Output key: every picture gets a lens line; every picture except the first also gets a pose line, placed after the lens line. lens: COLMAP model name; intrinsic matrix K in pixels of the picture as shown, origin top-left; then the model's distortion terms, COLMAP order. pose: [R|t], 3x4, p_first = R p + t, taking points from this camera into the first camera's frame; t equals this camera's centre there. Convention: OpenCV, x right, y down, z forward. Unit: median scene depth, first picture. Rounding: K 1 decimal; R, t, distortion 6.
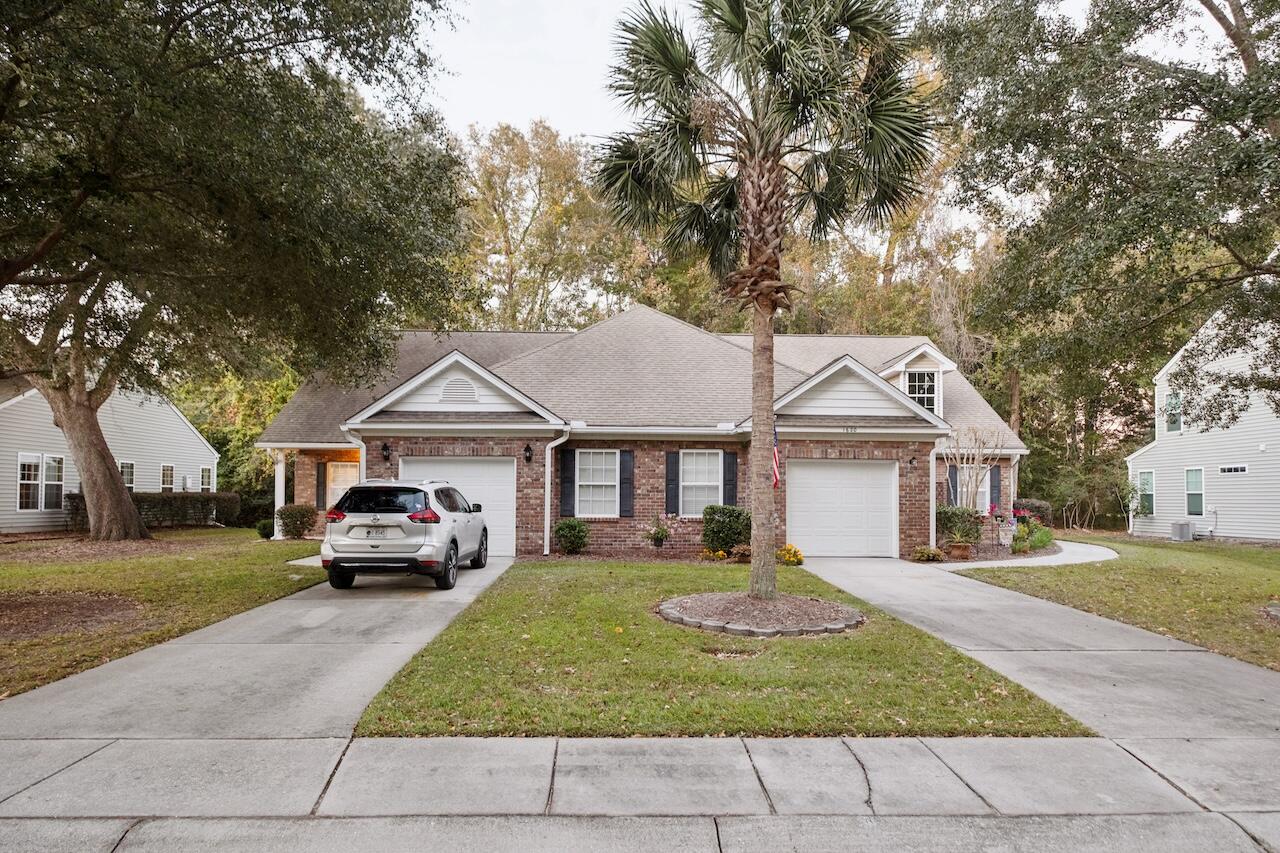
lens RADIAL K [[764.2, 0, 640.0], [0, 764.2, 426.5], [0, 0, 1]] dist [0.003636, 0.000338]
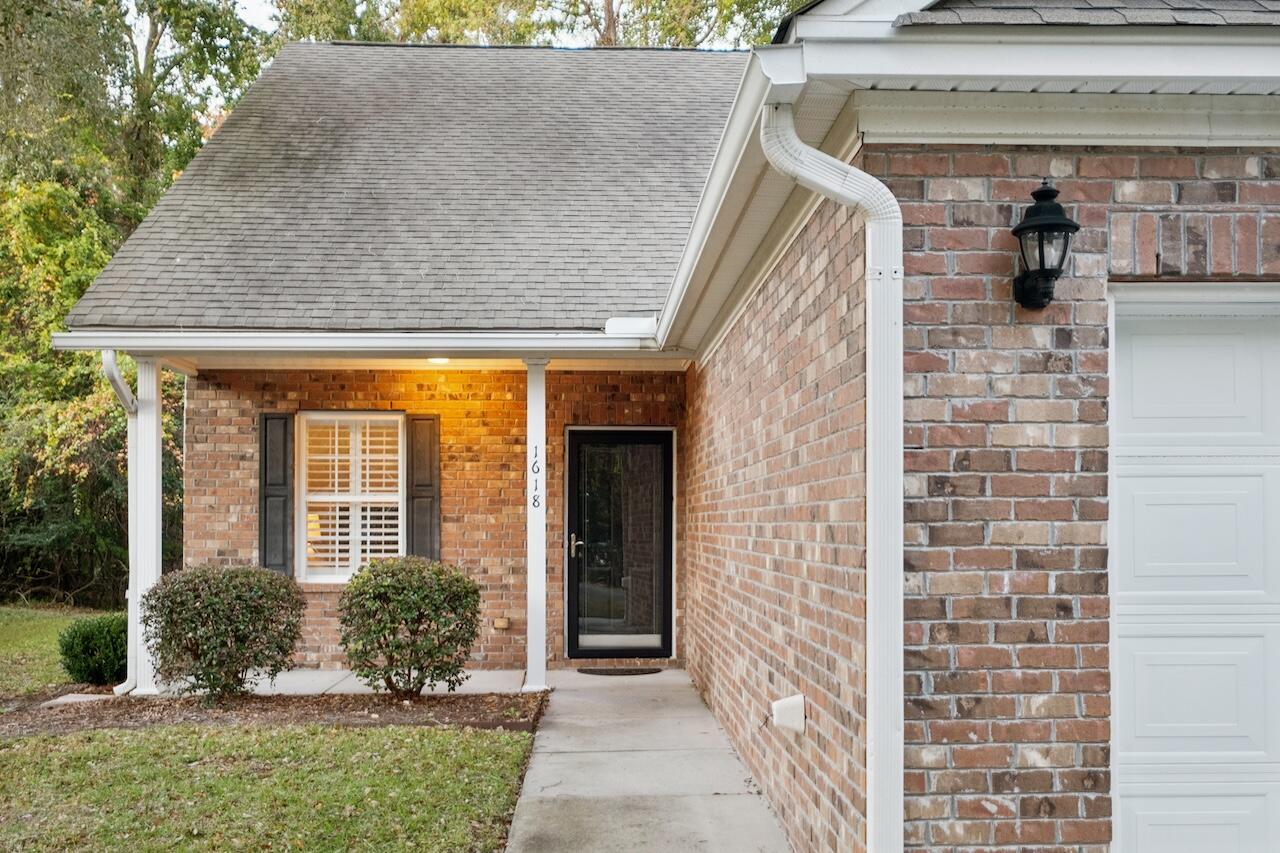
lens RADIAL K [[1289.8, 0, 640.0], [0, 1289.8, 426.5], [0, 0, 1]] dist [-0.004154, -0.005026]
pose [[0.999995, -0.002670, 0.001873, -0.280534], [0.002632, 0.999799, 0.019875, 0.042525], [-0.001926, -0.019870, 0.999801, 0.514835]]
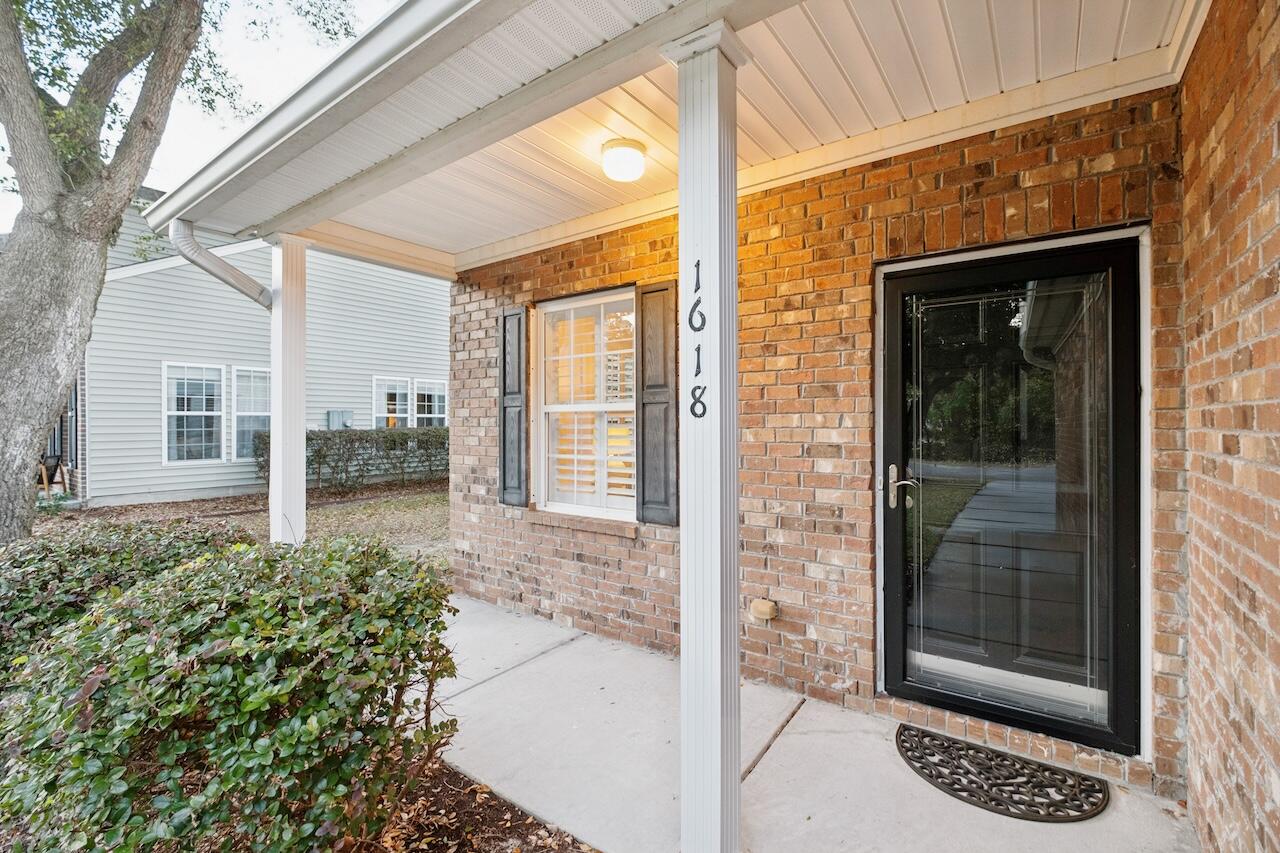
lens RADIAL K [[558.4, 0, 636.6], [0, 558.4, 421.1], [0, 0, 1]] dist [0.003307, -0.006239]
pose [[0.782904, -0.009788, -0.622065, -0.275105], [0.065721, 0.995583, 0.067049, 0.073506], [0.618661, -0.093375, 0.780089, 0.888010]]
